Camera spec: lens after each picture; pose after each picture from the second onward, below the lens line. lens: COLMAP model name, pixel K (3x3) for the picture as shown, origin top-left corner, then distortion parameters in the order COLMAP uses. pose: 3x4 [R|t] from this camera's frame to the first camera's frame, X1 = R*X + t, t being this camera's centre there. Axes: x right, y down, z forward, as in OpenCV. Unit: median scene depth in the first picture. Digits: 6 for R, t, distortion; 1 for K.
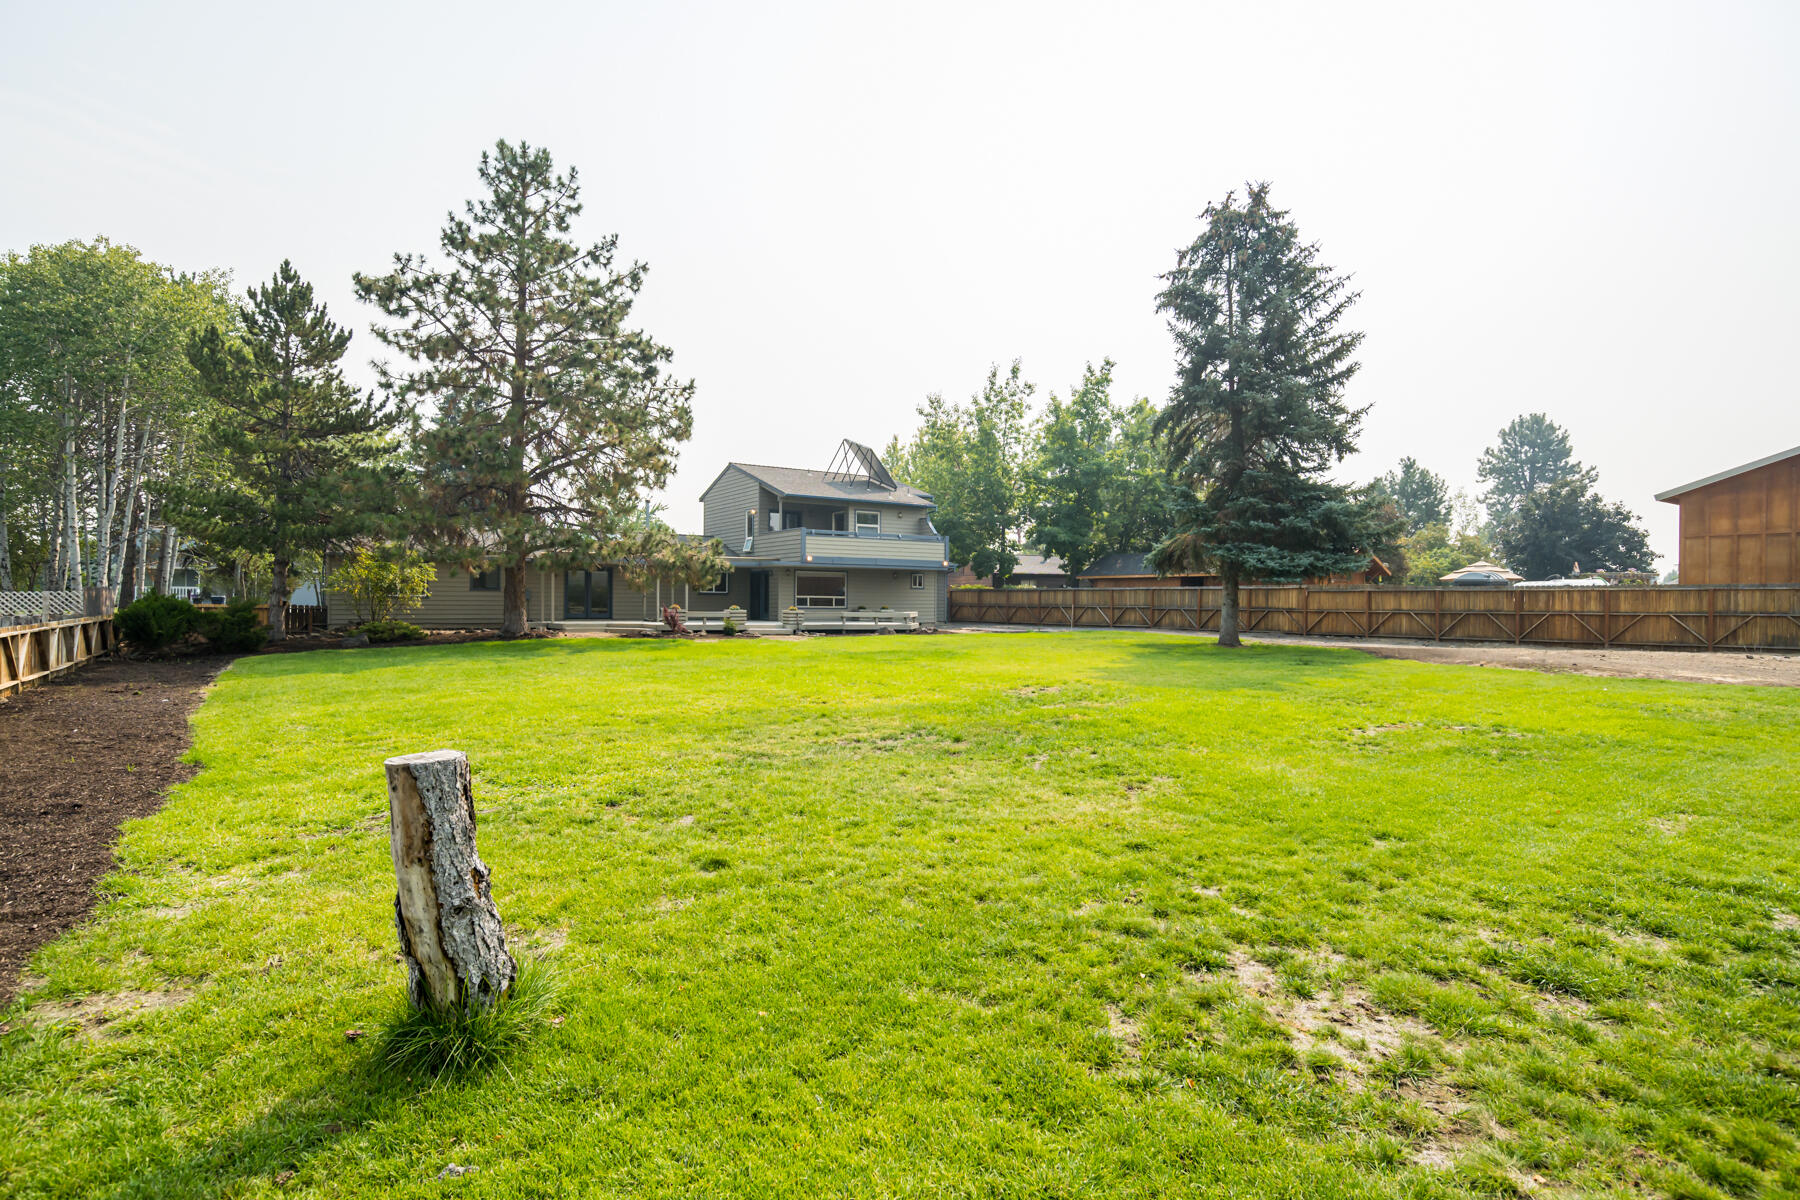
lens RADIAL K [[913.2, 0, 905.5], [0, 913.2, 605.2], [0, 0, 1]] dist [-0.017869, 0.008810]
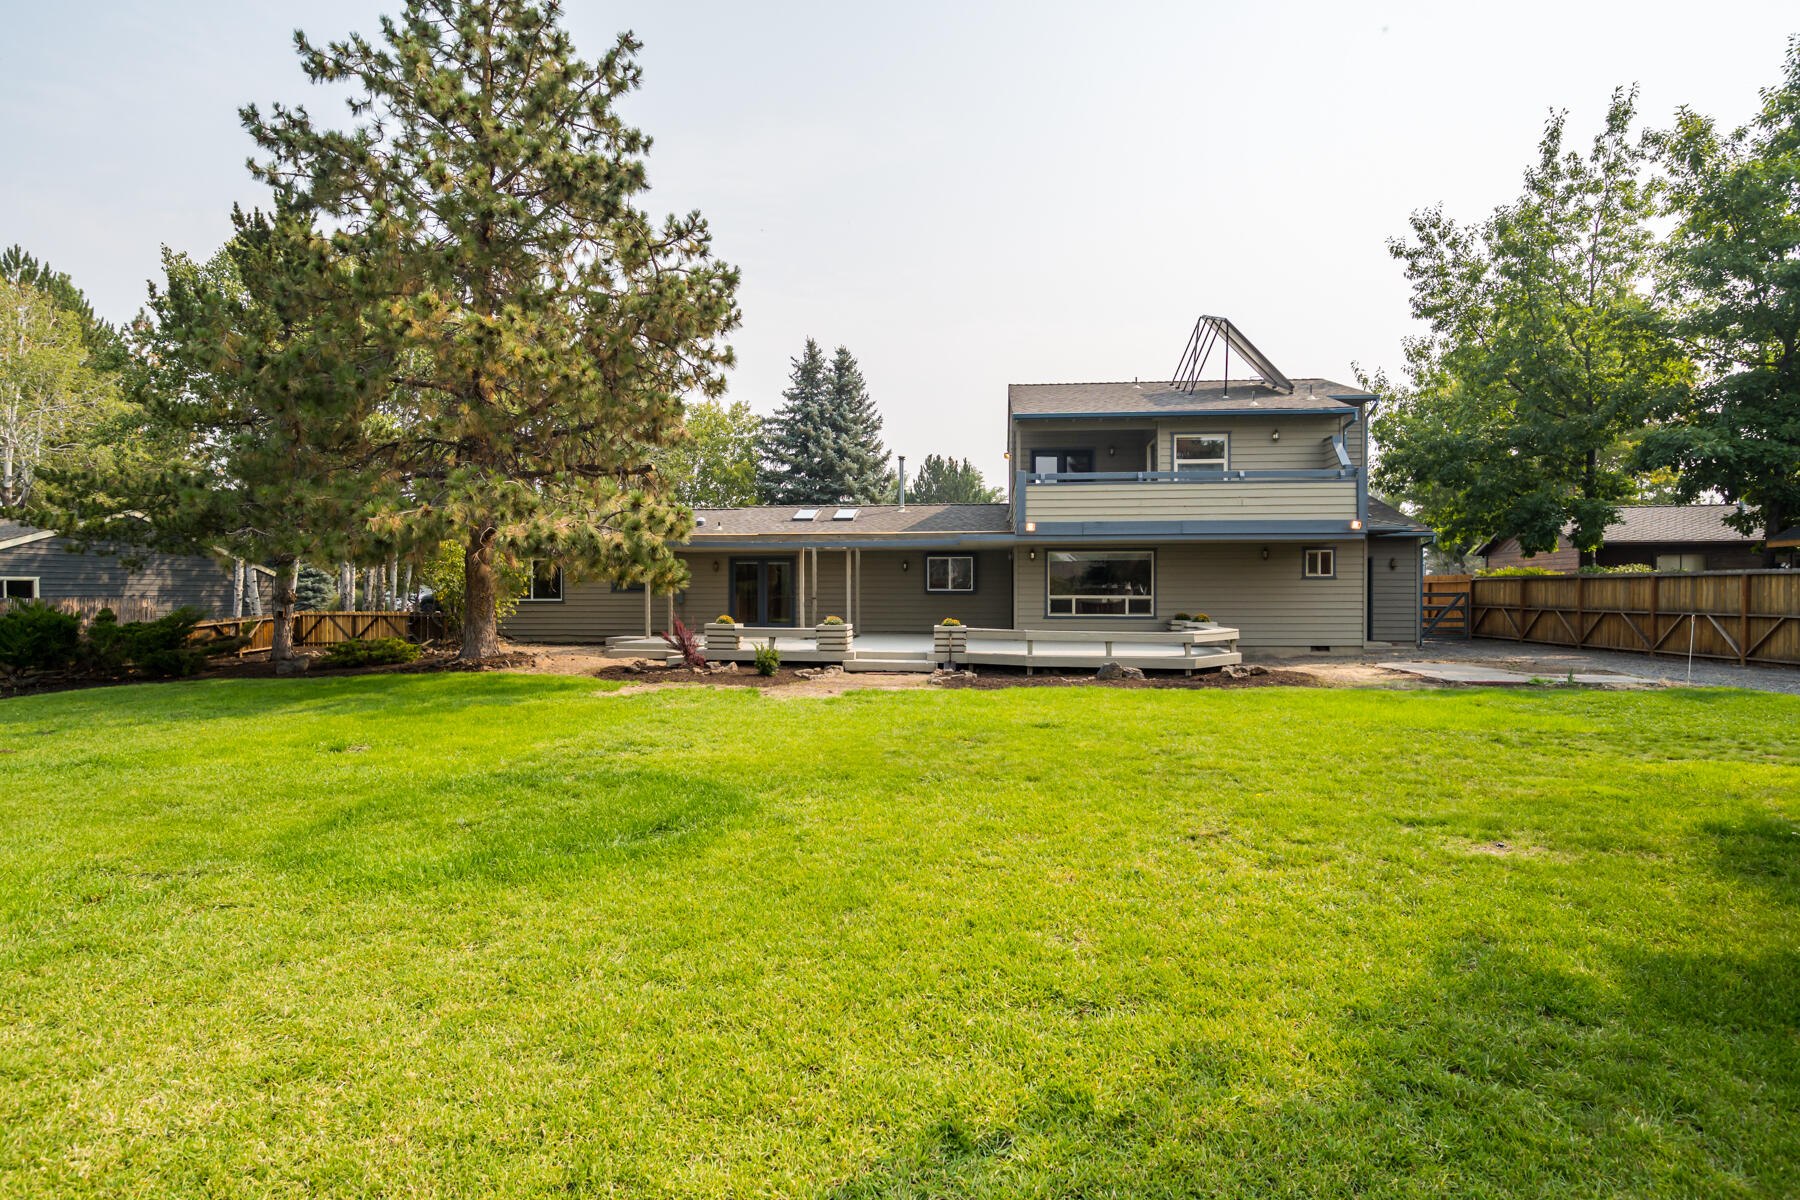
lens RADIAL K [[913.2, 0, 902.5], [0, 913.2, 608.3], [0, 0, 1]] dist [-0.017869, 0.008810]
pose [[0.772654, 0.003193, -0.634819, 0.150572], [0.004690, 0.999931, 0.010737, -0.007838], [0.634810, -0.011274, 0.772586, 0.450007]]
